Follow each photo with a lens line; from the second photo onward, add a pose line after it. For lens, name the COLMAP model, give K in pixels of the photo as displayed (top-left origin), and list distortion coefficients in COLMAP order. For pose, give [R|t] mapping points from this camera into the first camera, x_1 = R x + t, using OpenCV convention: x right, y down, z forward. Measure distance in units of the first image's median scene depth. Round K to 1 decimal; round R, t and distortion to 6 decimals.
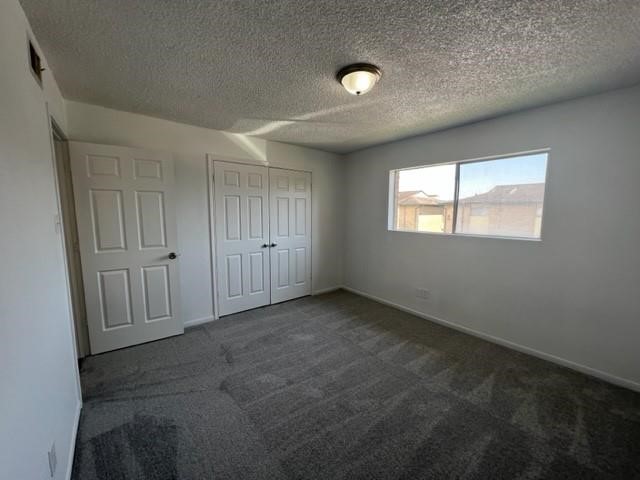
lens RADIAL K [[257.6, 0, 320.0], [0, 257.6, 240.0], [0, 0, 1]] dist [0.000565, 0.000012]
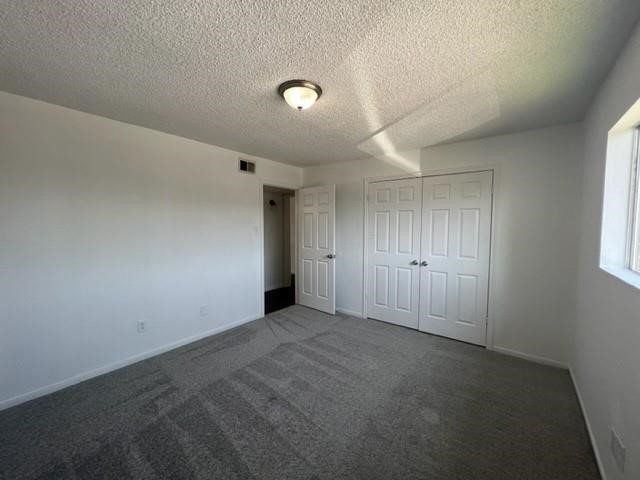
lens RADIAL K [[257.6, 0, 320.0], [0, 257.6, 240.0], [0, 0, 1]] dist [0.000565, 0.000012]
pose [[0.223649, 0.049257, -0.973424, 0.632918], [-0.112143, 0.993390, 0.024502, -0.045843], [0.968197, 0.103683, 0.227694, 0.478317]]
